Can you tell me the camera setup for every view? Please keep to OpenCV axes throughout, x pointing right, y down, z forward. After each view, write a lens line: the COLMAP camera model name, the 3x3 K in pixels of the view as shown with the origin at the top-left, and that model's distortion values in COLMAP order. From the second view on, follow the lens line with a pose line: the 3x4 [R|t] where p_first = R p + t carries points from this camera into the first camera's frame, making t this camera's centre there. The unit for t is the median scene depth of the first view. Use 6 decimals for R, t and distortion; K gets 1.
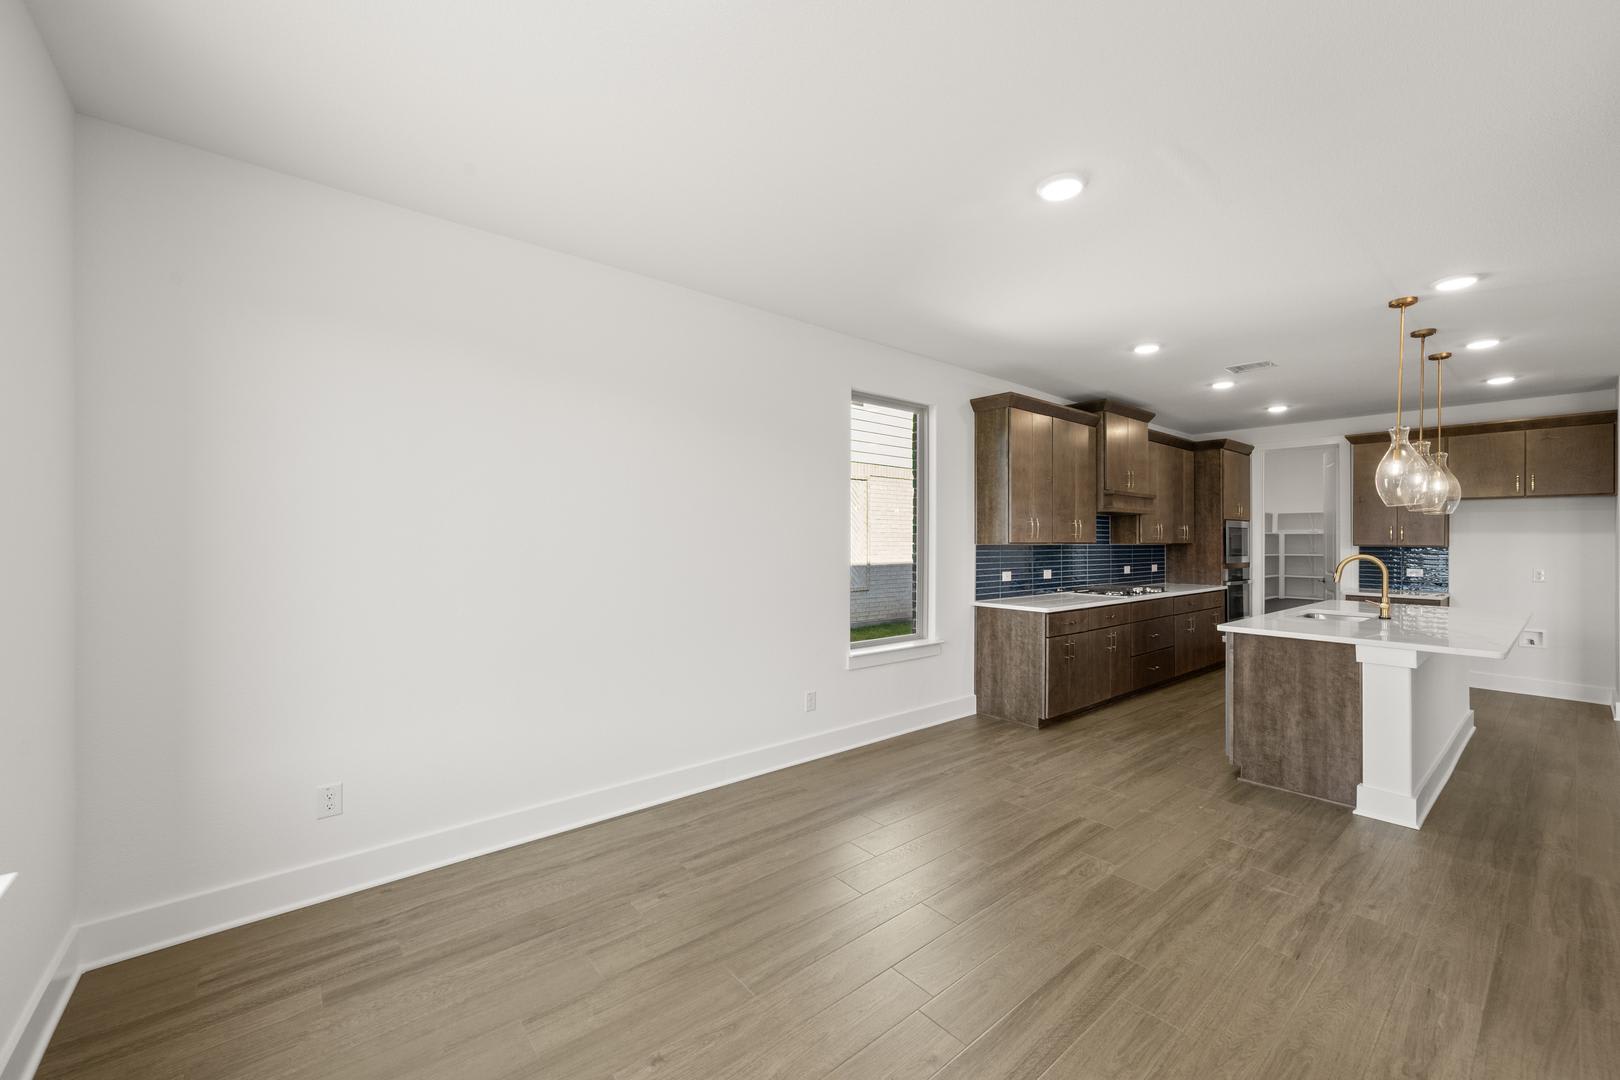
lens RADIAL K [[633.9, 0, 794.3], [0, 633.9, 531.4], [0, 0, 1]] dist [0.001700, -0.000156]
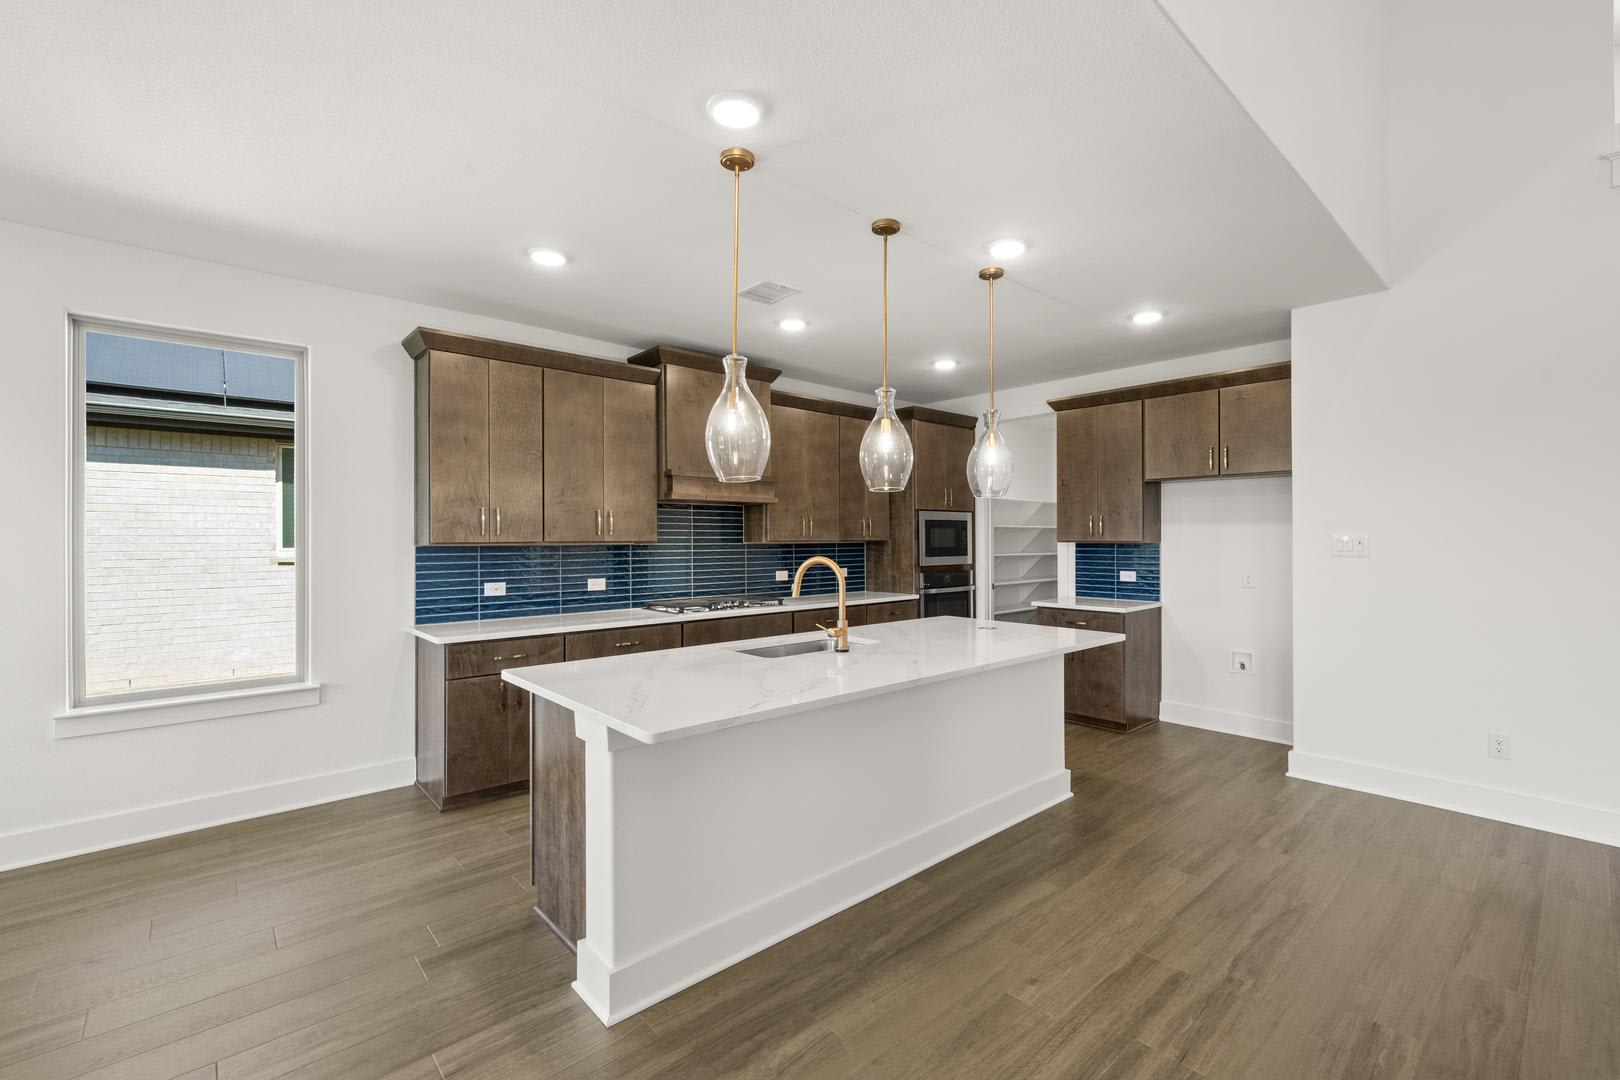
lens RADIAL K [[684.2, 0, 801.6], [0, 684.2, 535.4], [0, 0, 1]] dist [0.000849, -0.000455]
pose [[0.999437, -0.007648, 0.032679, 0.623362], [0.007320, 0.999922, 0.010163, 0.003997], [-0.032754, -0.009918, 0.999414, 0.197160]]
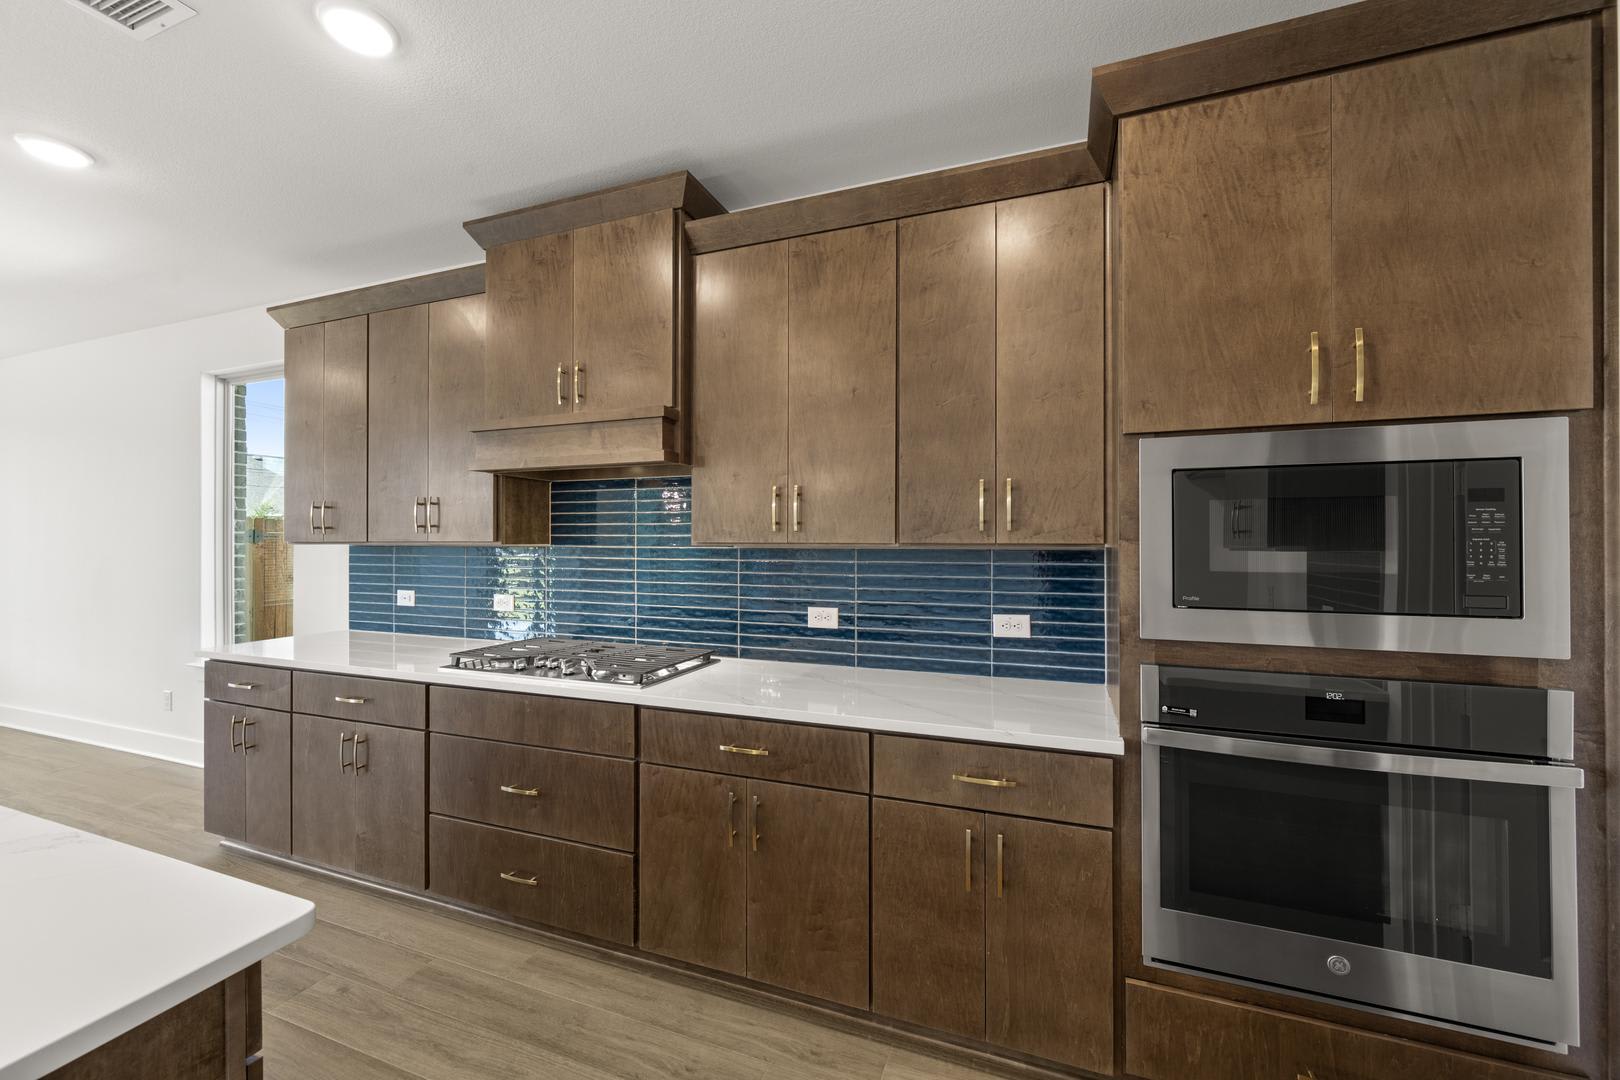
lens RADIAL K [[633.9, 0, 814.0], [0, 633.9, 537.6], [0, 0, 1]] dist [0.001700, -0.000156]
pose [[0.503247, -0.006058, -0.864121, 0.996729], [0.016094, 0.999868, 0.002363, 0.017129], [0.863993, -0.015096, 0.503278, 0.975912]]
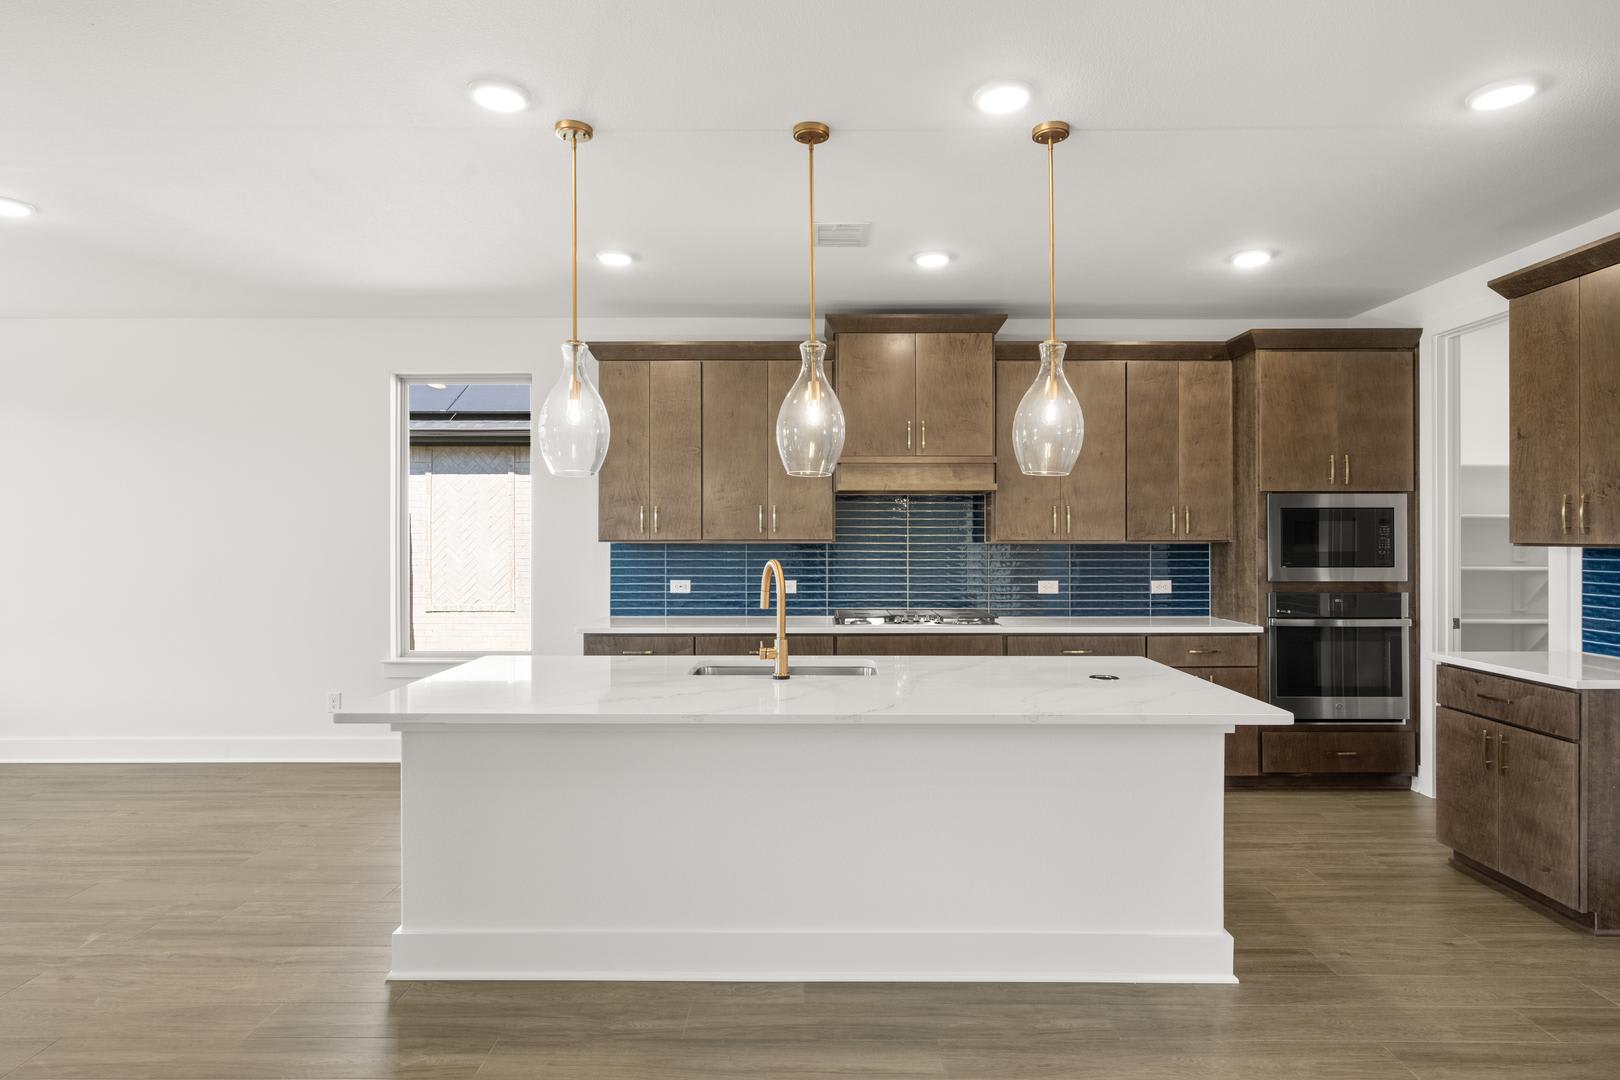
lens RADIAL K [[840.8, 0, 821.6], [0, 840.8, 536.2], [0, 0, 1]] dist [0.000592, -0.002827]
pose [[0.773596, -0.005359, -0.633656, 1.014920], [0.012783, 0.999893, 0.007150, 0.007851], [0.633550, -0.013631, 0.773582, 0.336143]]
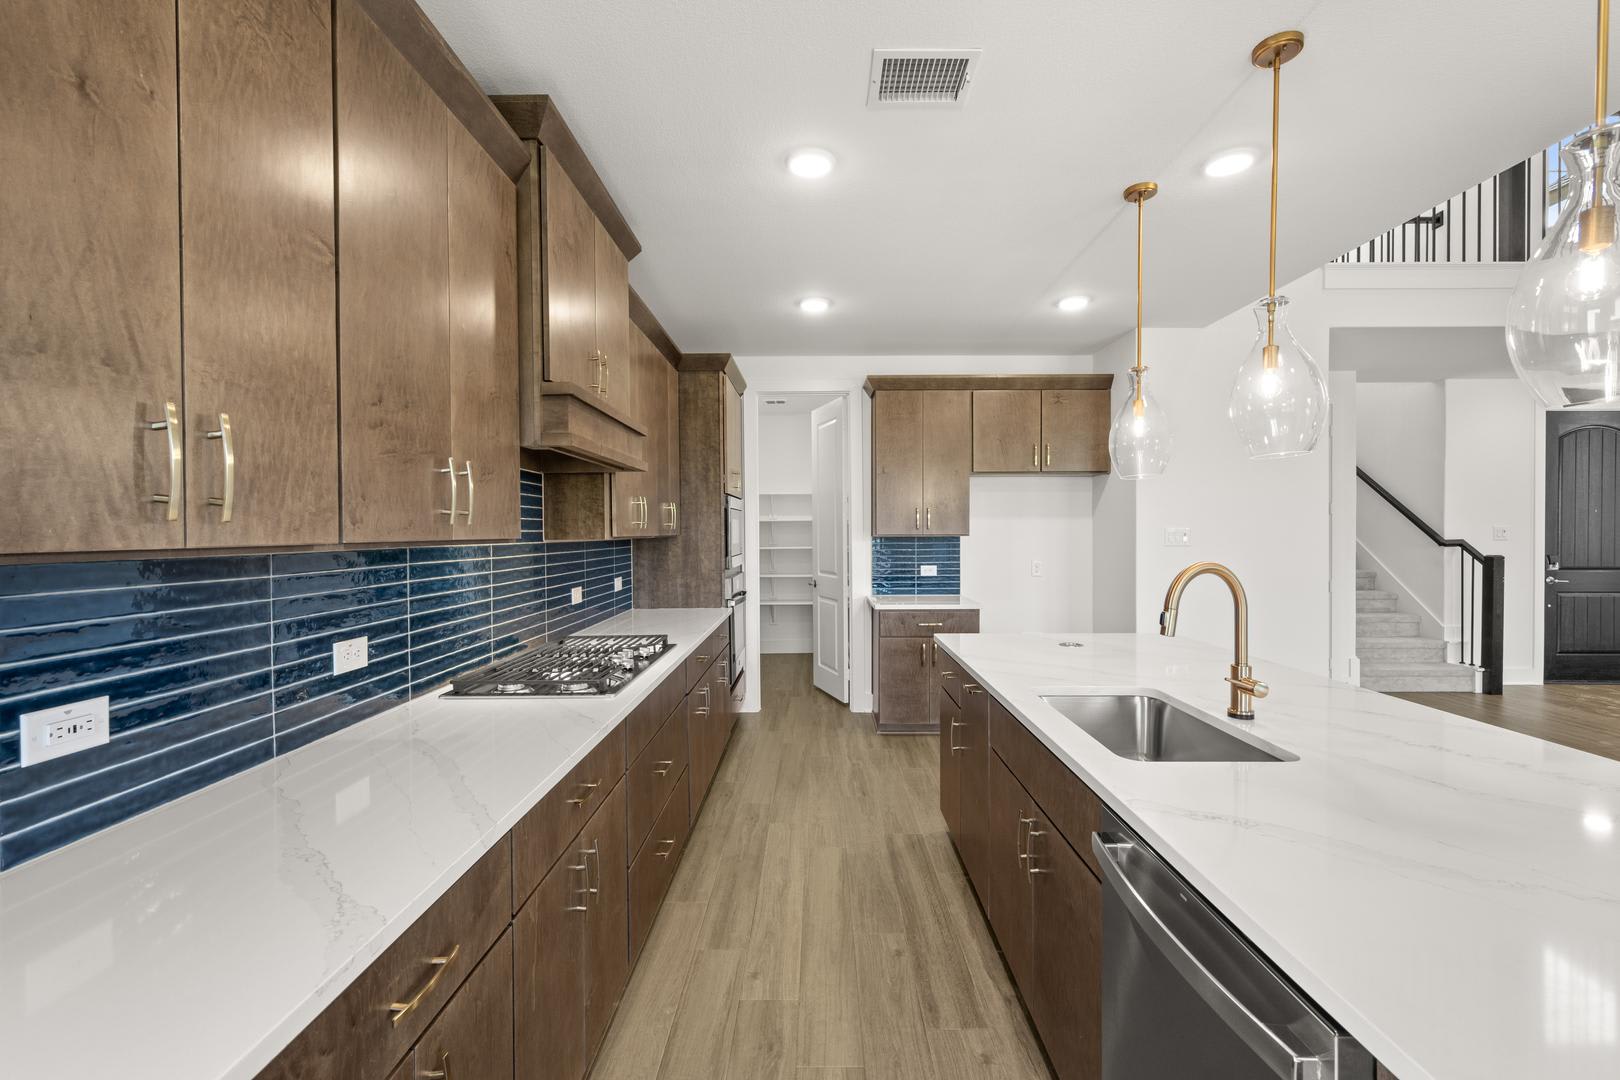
lens RADIAL K [[684.2, 0, 816.2], [0, 684.2, 537.3], [0, 0, 1]] dist [0.000849, -0.000455]
pose [[0.632632, -0.015477, 0.774298, 0.301287], [-0.002659, 0.999751, 0.022156, 0.008387], [-0.774448, -0.016076, 0.632433, 0.662791]]
